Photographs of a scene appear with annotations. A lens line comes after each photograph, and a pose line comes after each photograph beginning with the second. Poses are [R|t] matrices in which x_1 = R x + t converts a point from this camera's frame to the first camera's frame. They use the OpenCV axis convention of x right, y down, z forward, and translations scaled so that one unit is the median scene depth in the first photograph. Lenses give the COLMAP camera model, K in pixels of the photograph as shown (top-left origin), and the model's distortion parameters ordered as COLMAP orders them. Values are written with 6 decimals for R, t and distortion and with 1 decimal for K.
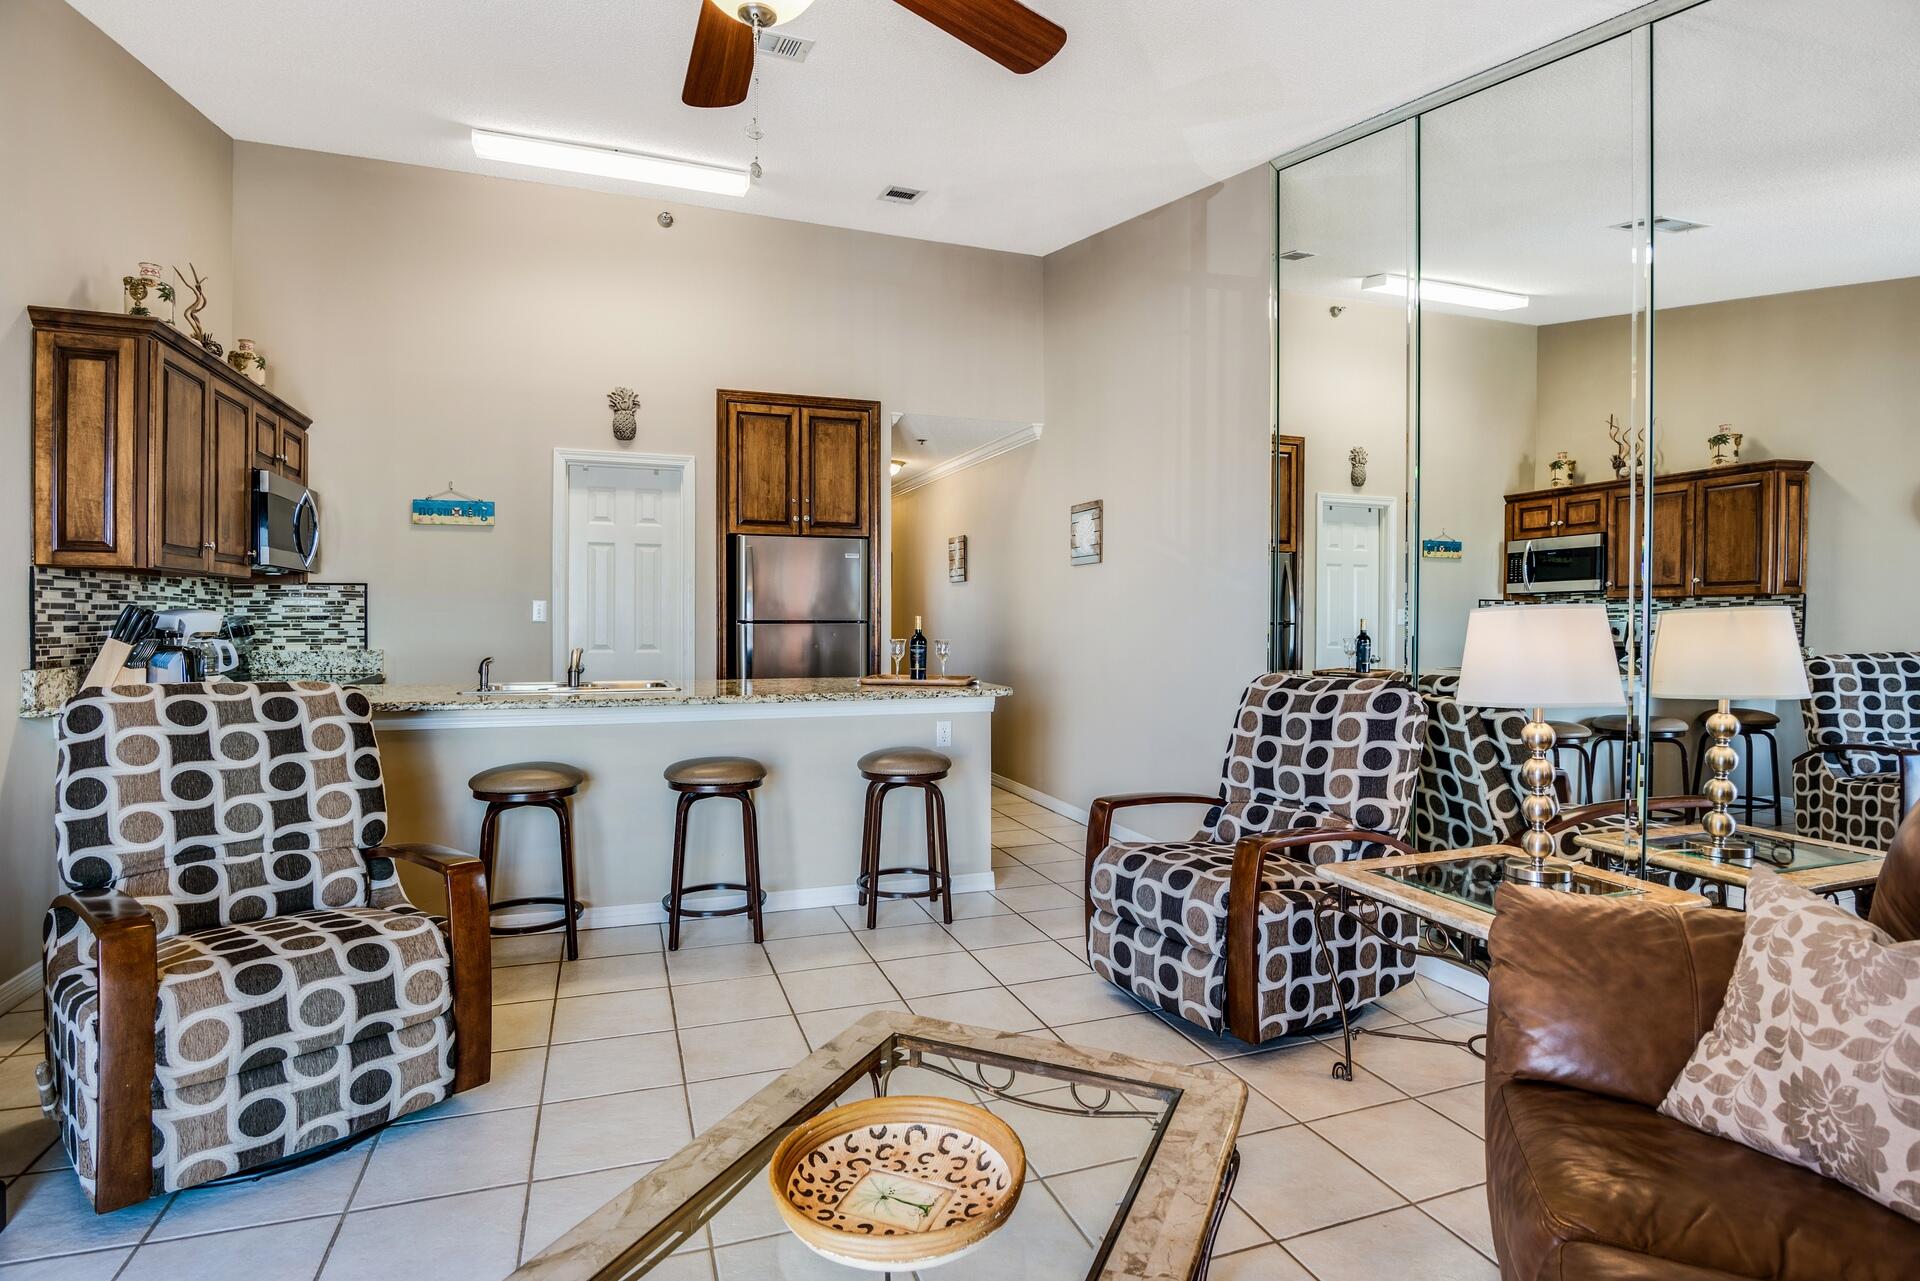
lens RADIAL K [[932.1, 0, 959.0], [0, 932.1, 626.8], [0, 0, 1]] dist [-0.002564, -0.000192]
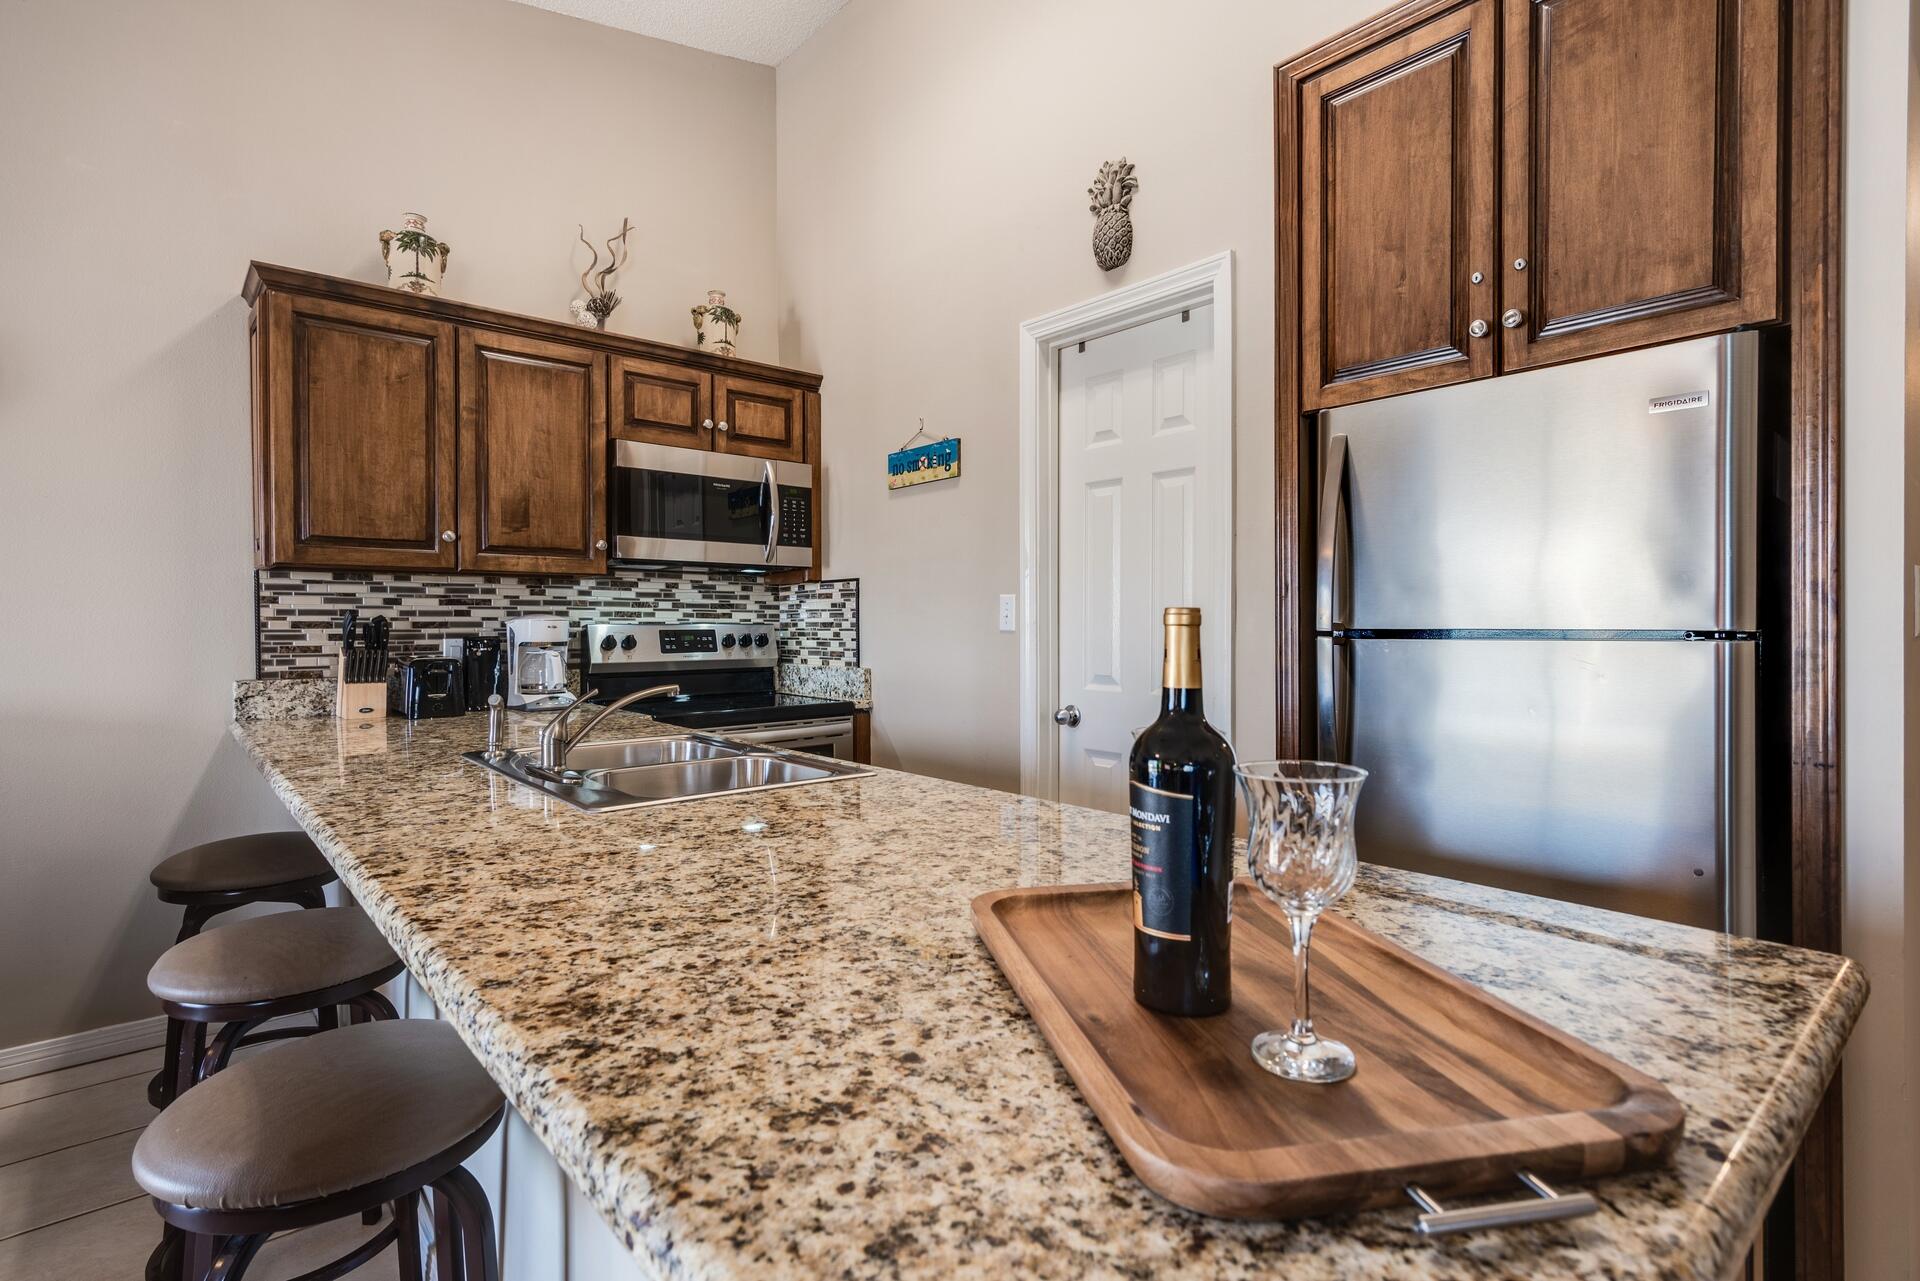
lens RADIAL K [[932.1, 0, 957.0], [0, 932.1, 627.2], [0, 0, 1]] dist [-0.002564, -0.000192]
pose [[0.356520, 0.000508, -0.934287, 0.084777], [-0.007446, 0.999970, -0.002298, -0.006594], [0.934258, 0.007776, 0.356513, 0.820562]]
